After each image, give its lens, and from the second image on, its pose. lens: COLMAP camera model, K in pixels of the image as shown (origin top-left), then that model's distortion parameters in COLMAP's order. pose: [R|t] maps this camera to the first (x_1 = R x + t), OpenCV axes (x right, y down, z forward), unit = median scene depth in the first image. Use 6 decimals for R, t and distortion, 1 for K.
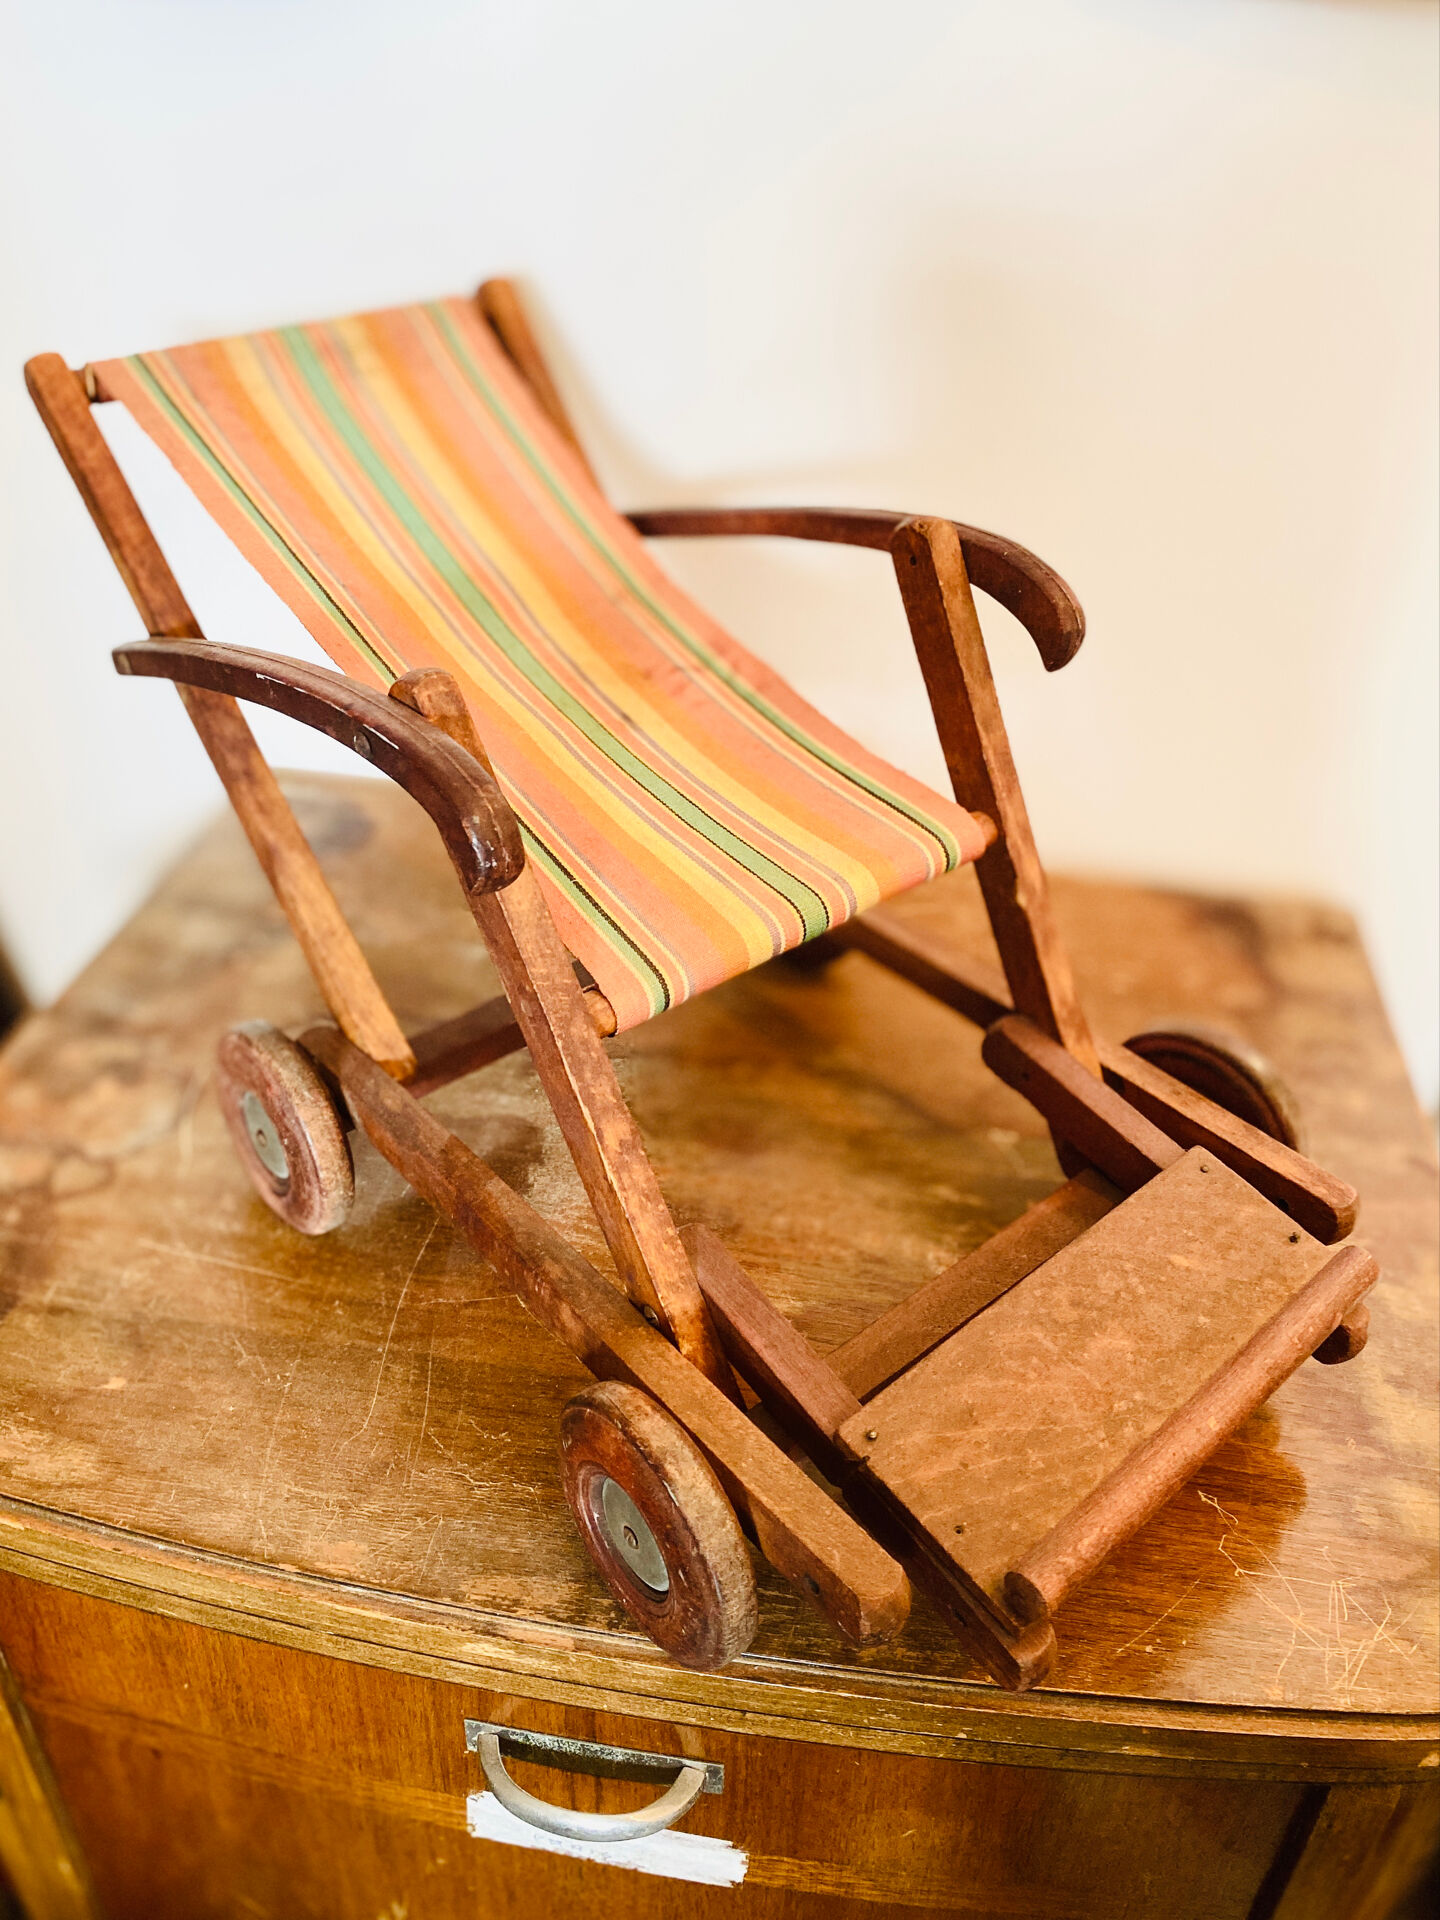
lens RADIAL K [[1576.4, 0, 703.9], [0, 1576.4, 901.9], [0, 0, 1]] dist [-0.003867, 0.008914]
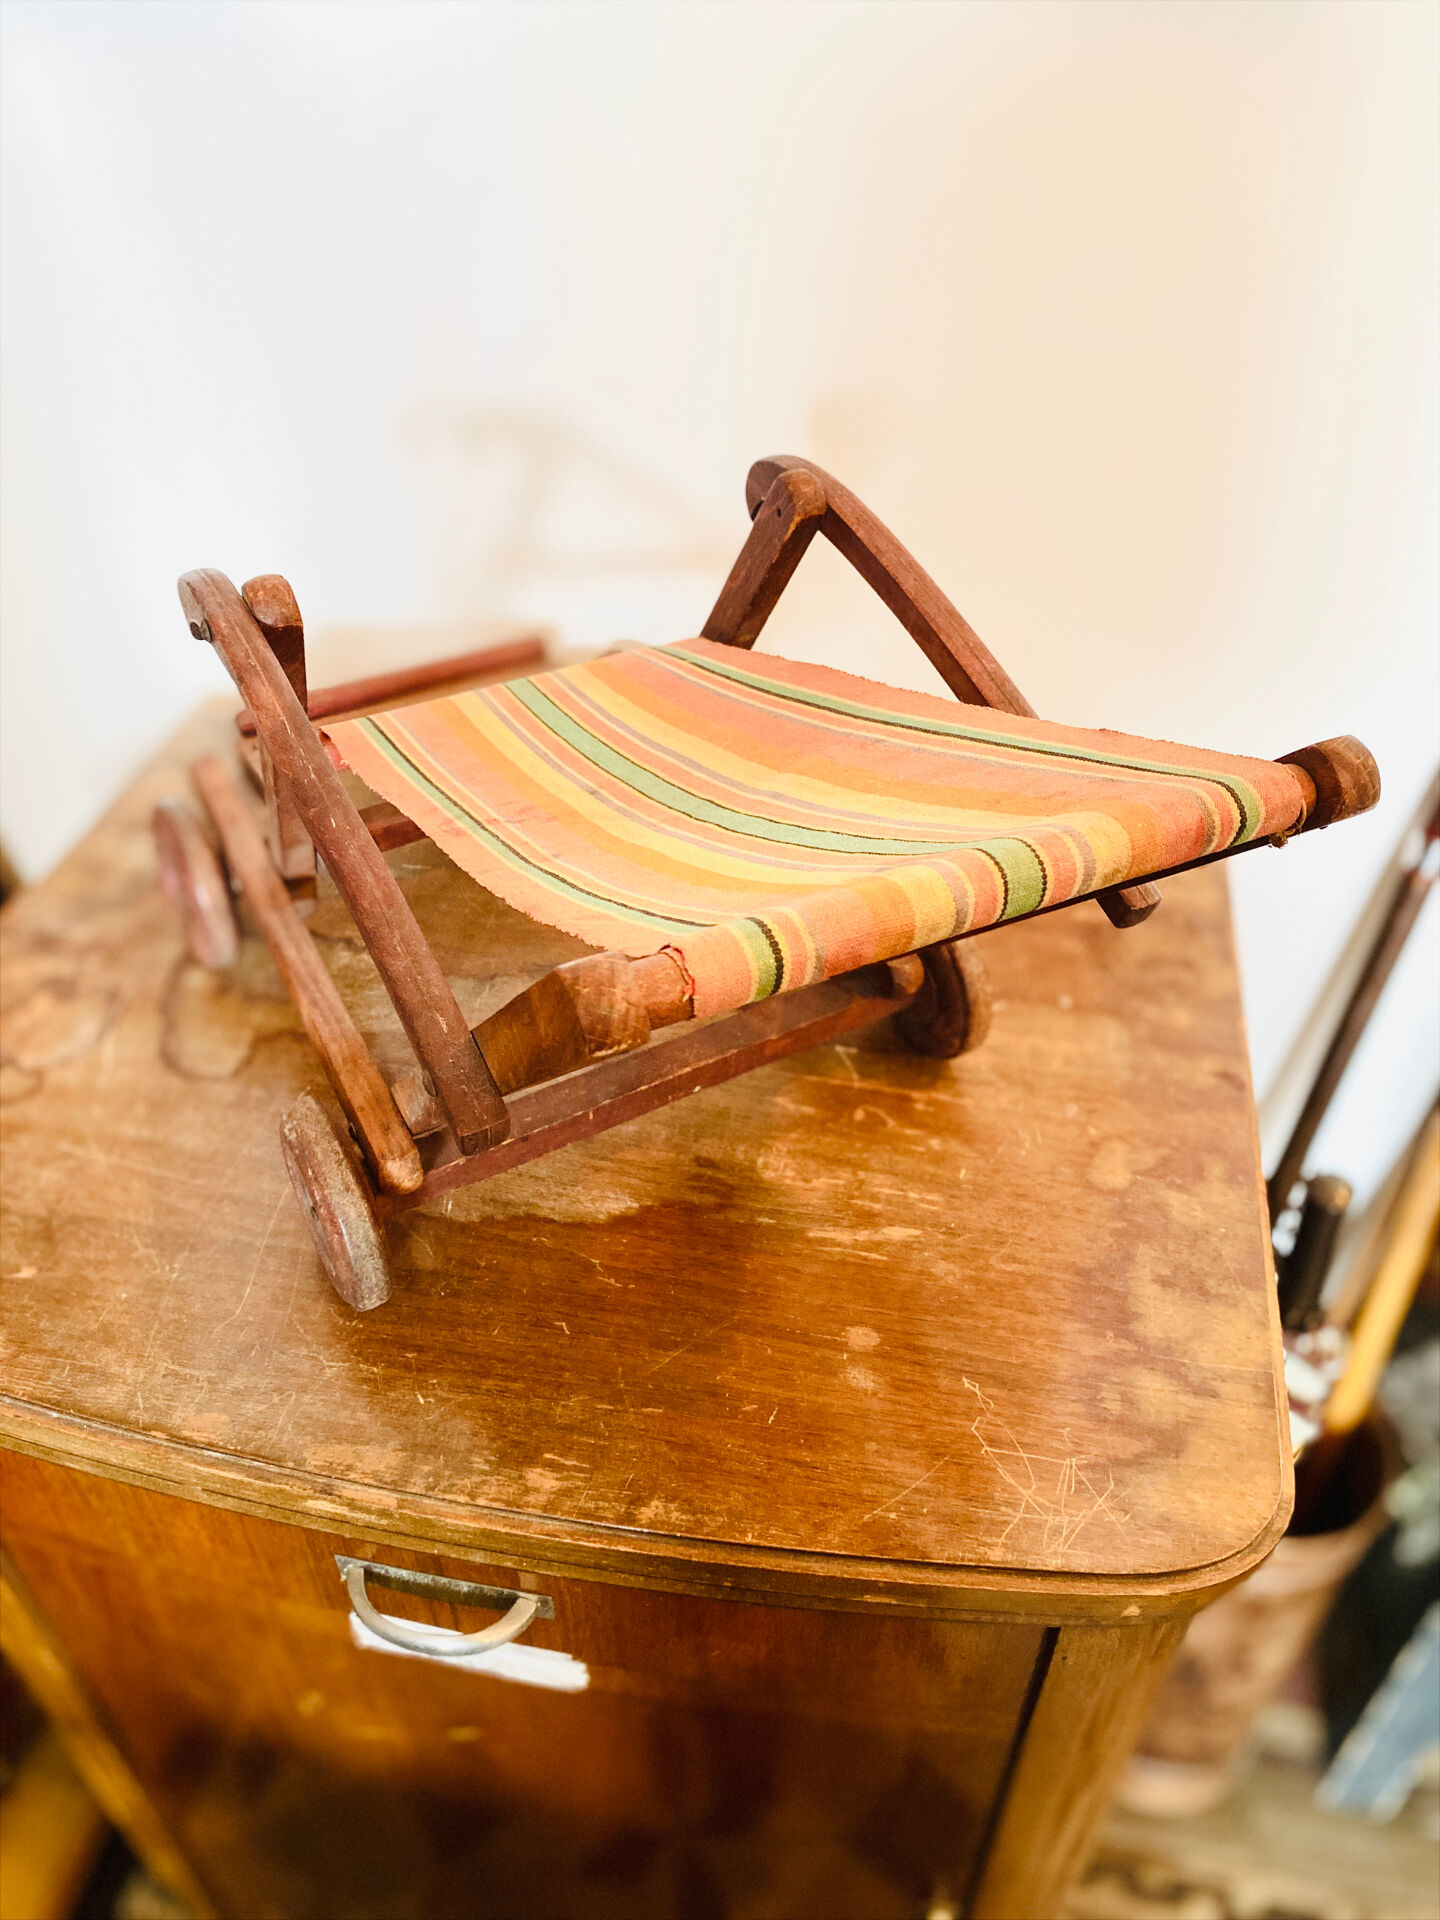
lens RADIAL K [[1491.5, 0, 714.5], [0, 1491.5, 943.1], [0, 0, 1]] dist [-0.006516, 0.013270]
pose [[0.999301, 0.002003, -0.037343, 0.167313], [0.002541, 0.992620, 0.121239, -0.062555], [0.037310, -0.121249, 0.991921, -0.027607]]
